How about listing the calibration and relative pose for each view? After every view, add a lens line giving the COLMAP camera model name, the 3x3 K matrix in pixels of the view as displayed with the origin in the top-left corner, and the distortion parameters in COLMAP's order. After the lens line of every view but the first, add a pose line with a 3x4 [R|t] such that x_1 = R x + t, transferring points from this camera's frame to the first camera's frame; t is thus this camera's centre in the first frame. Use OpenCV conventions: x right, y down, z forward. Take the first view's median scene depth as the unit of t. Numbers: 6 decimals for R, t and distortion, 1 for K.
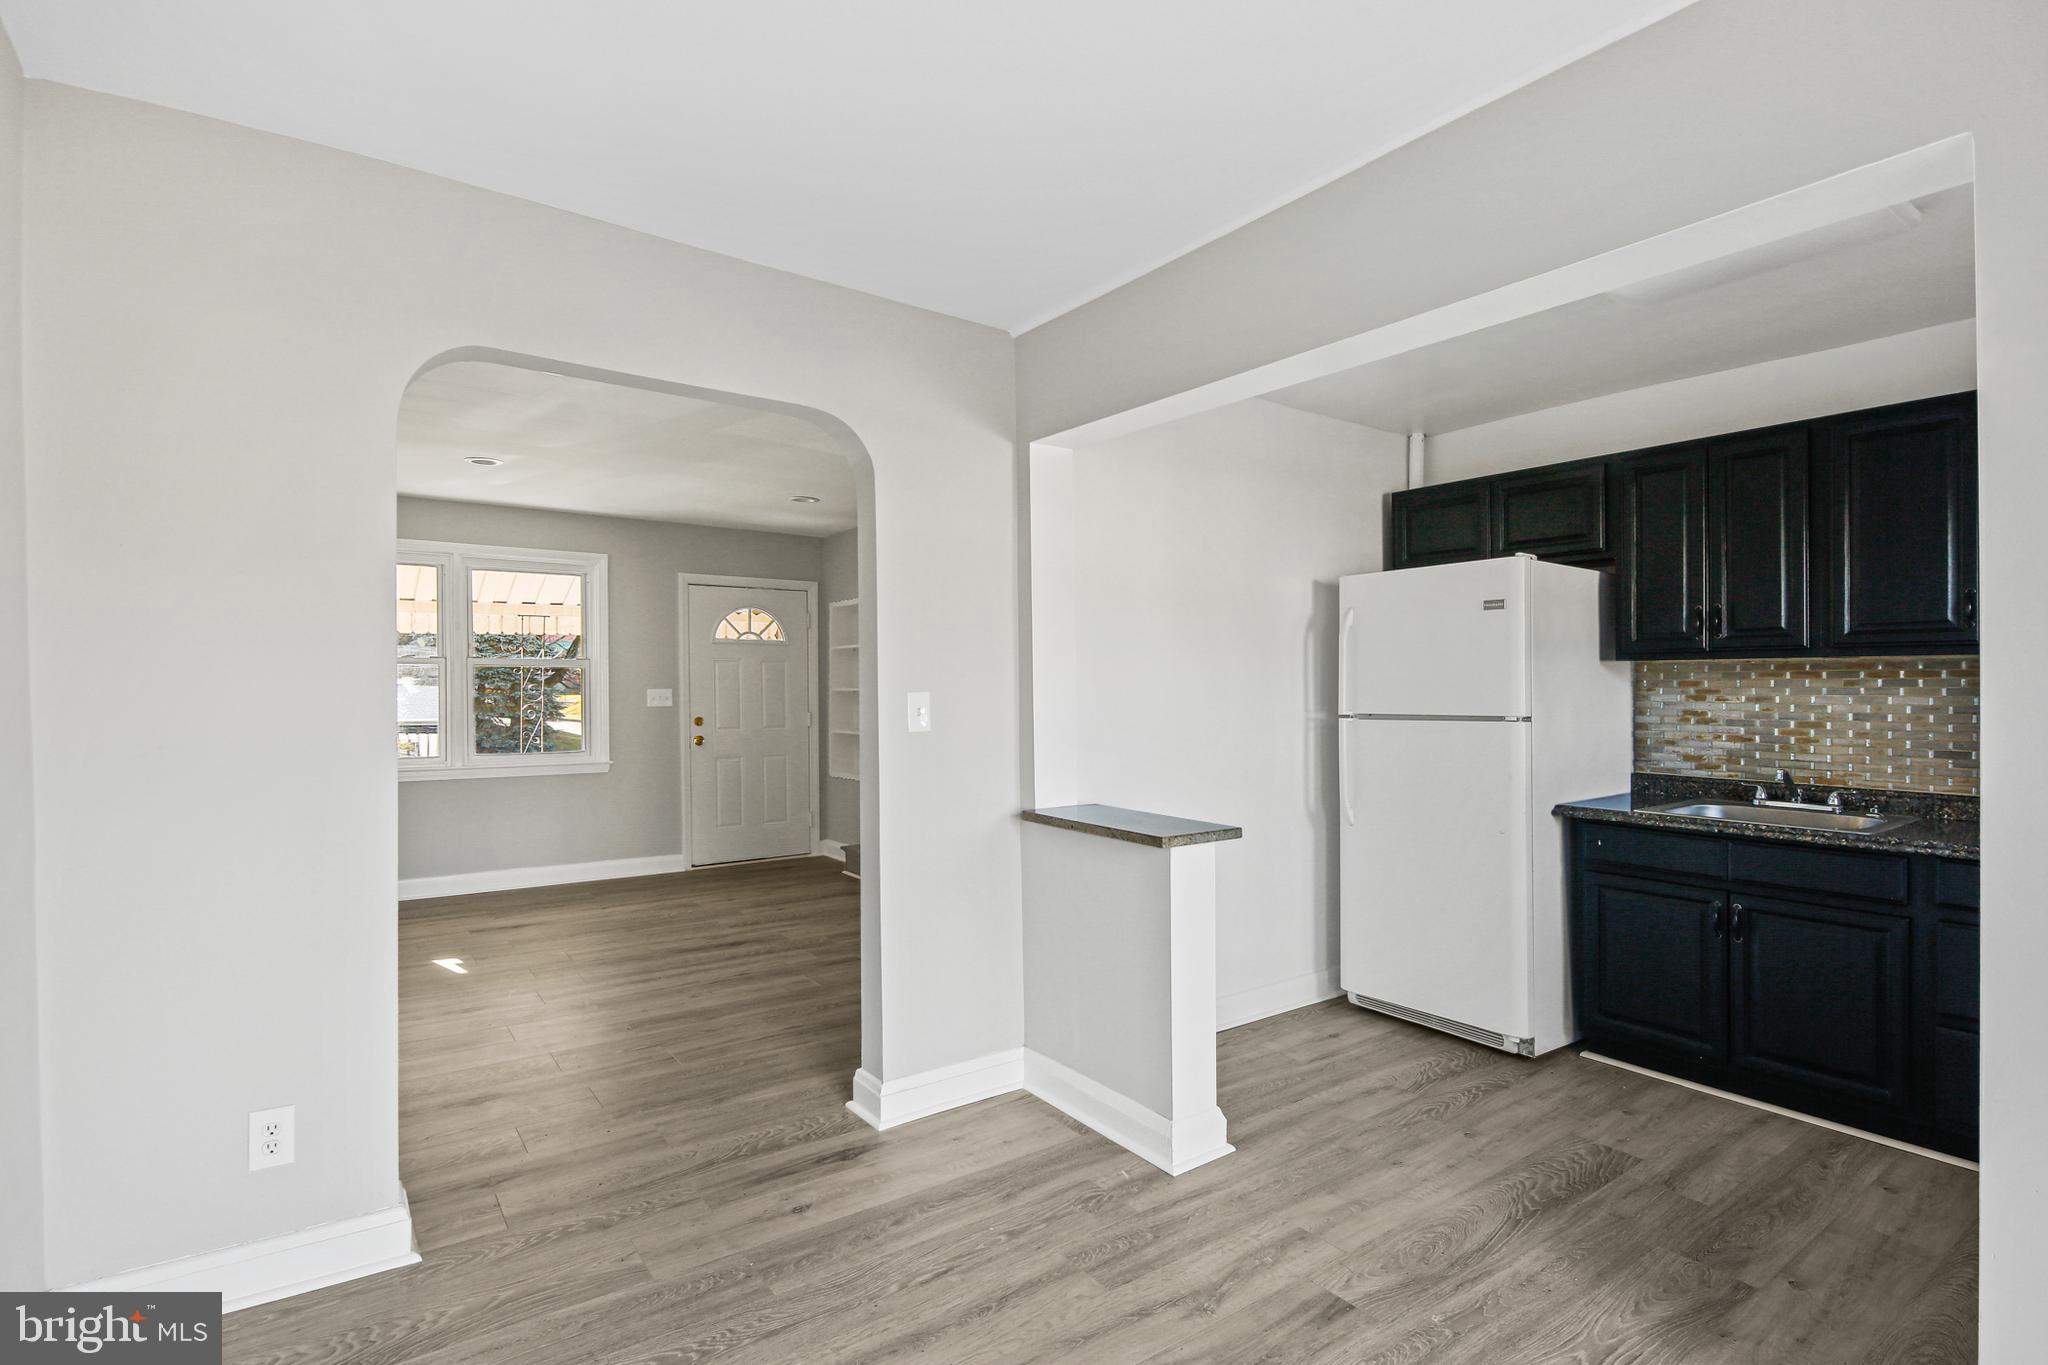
lens RADIAL K [[1008.3, 0, 1039.9], [0, 1008.3, 676.5], [0, 0, 1]] dist [0.009037, -0.001685]
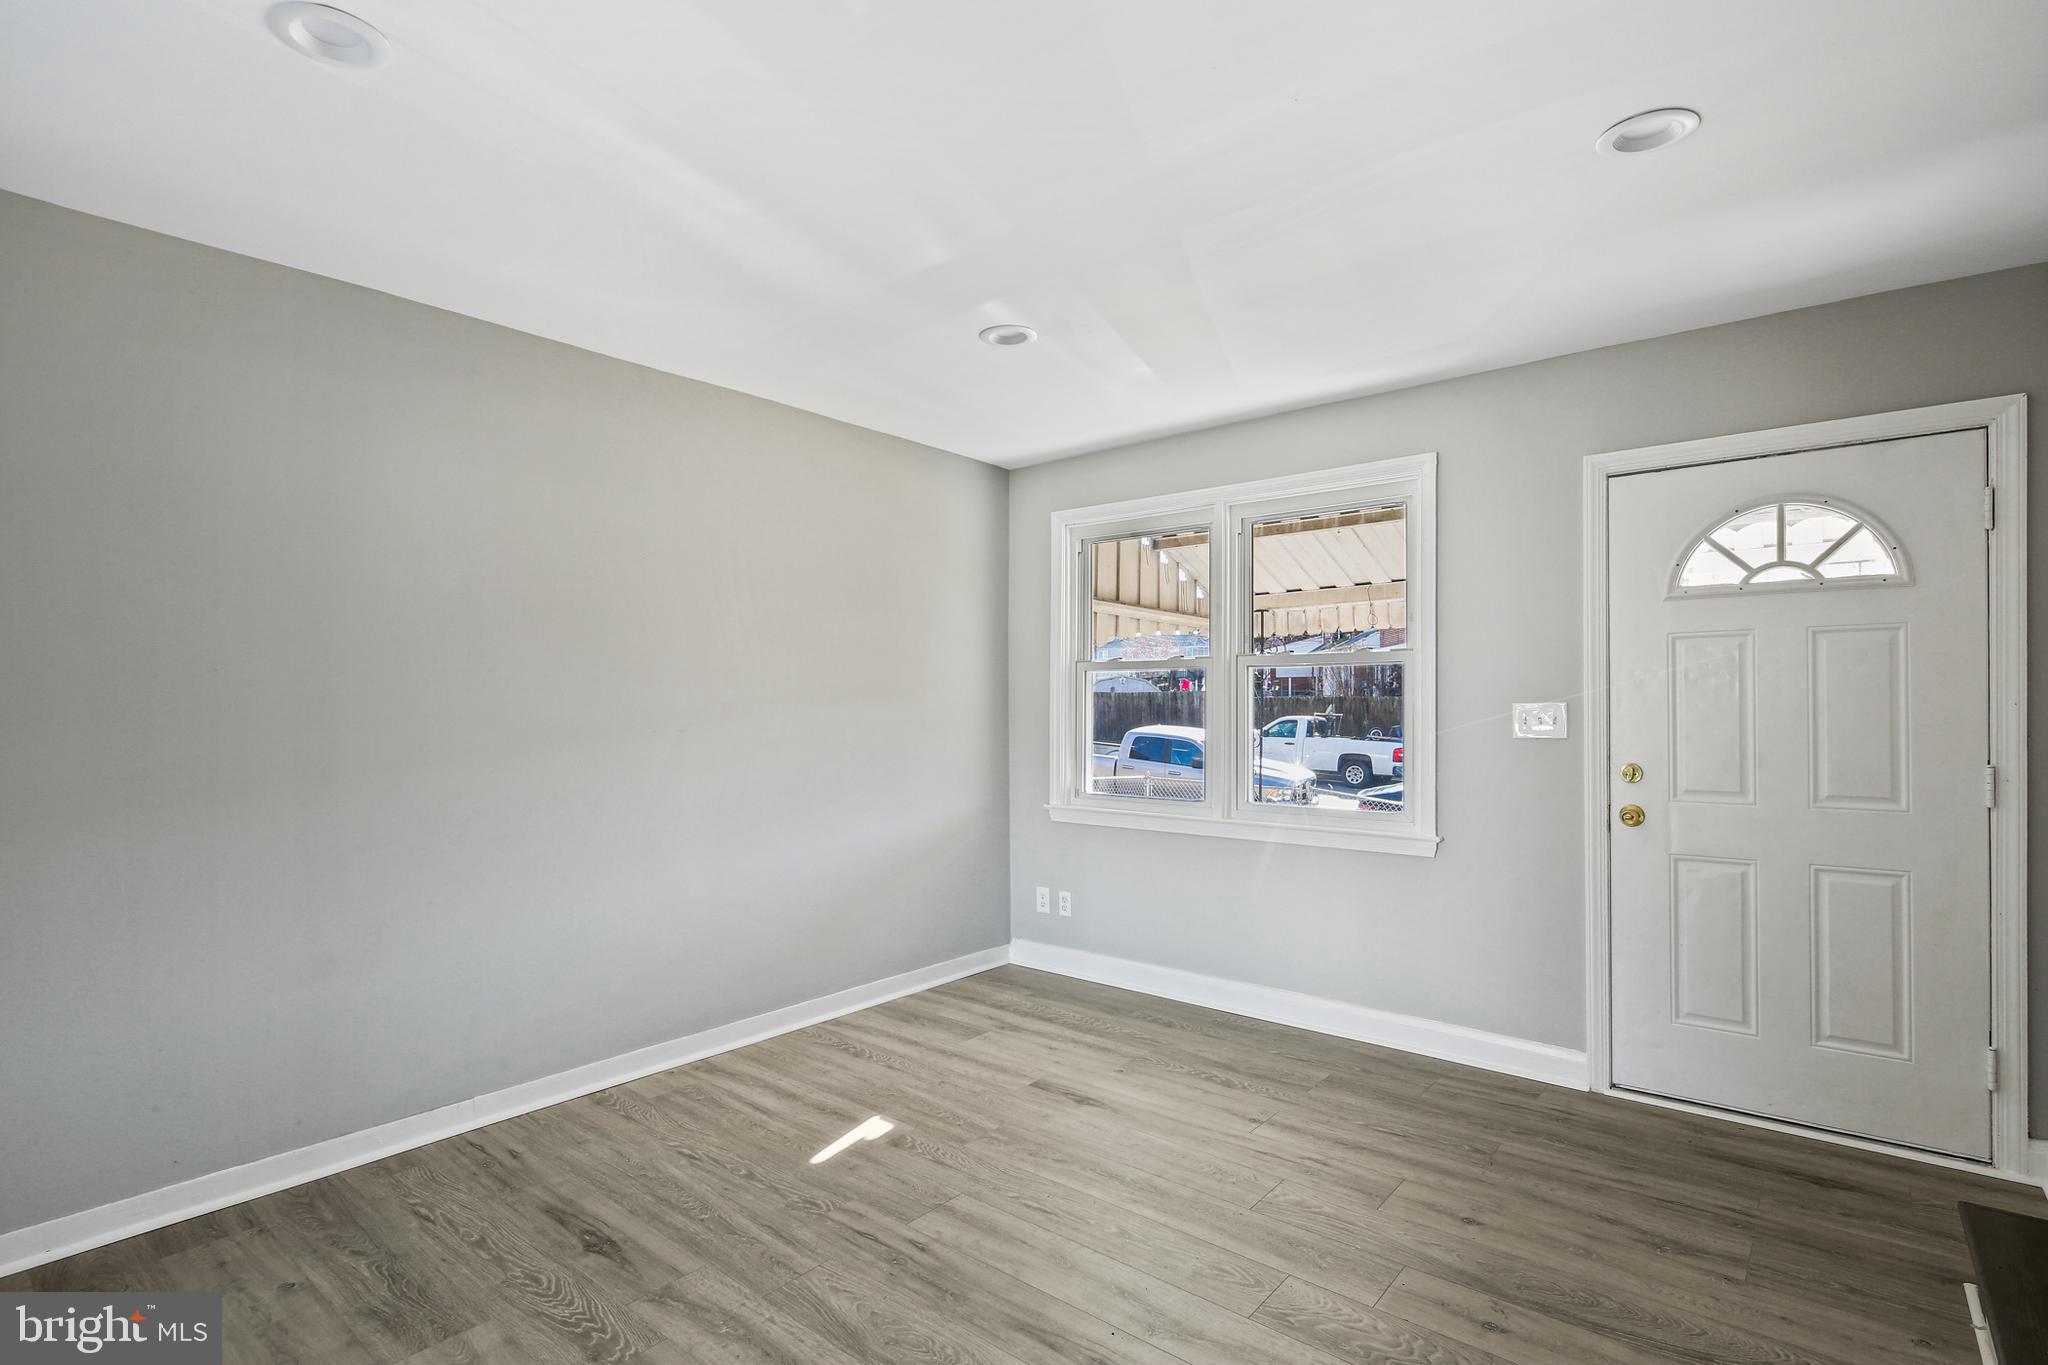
lens RADIAL K [[1008.3, 0, 1030.0], [0, 1008.3, 693.5], [0, 0, 1]] dist [0.009037, -0.001685]
pose [[0.259776, -0.011767, -0.965597, 0.032080], [0.012492, 0.999883, -0.008824, 0.008980], [0.965588, -0.009770, 0.259893, 0.604658]]
